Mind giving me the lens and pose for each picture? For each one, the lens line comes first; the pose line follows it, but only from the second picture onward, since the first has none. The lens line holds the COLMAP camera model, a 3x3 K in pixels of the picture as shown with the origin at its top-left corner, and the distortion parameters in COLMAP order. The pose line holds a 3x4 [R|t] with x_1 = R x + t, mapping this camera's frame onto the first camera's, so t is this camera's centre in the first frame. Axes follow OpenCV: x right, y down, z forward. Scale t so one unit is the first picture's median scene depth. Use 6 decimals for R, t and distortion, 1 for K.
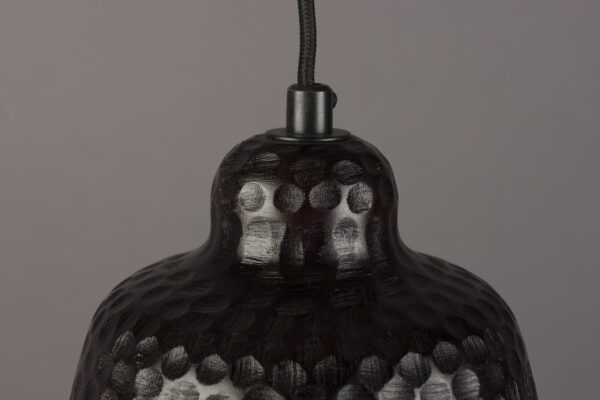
lens RADIAL K [[1069.9, 0, 300.5], [0, 1069.9, 204.2], [0, 0, 1]] dist [0.026267, 0.000000]
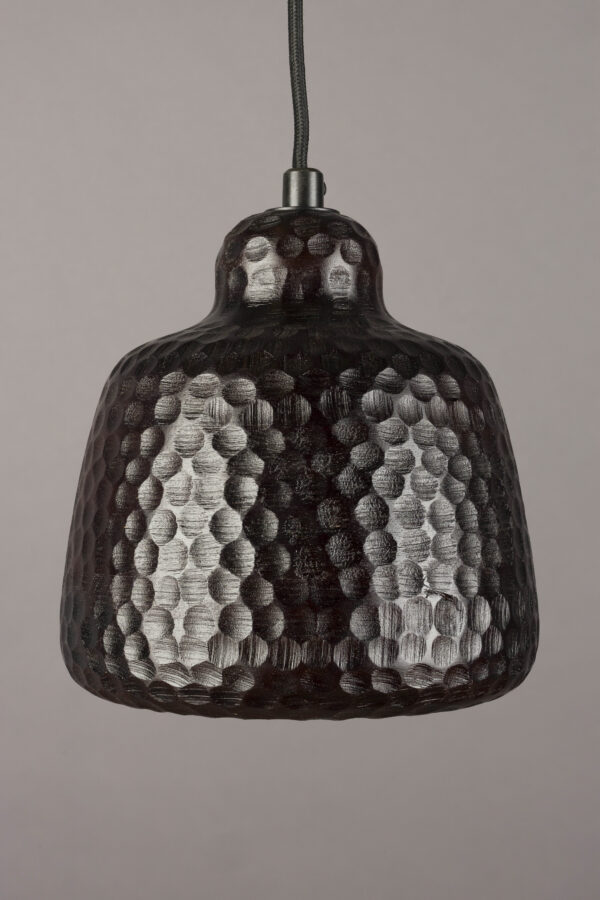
lens RADIAL K [[1604.8, 0, 302.2], [0, 1604.8, 448.0], [0, 0, 1]] dist [0.026267, 0.000000]
pose [[0.998048, -0.003515, 0.062356, -0.103076], [0.016618, 0.977369, -0.210887, 0.554878], [-0.060203, 0.211512, 0.975519, -0.618459]]
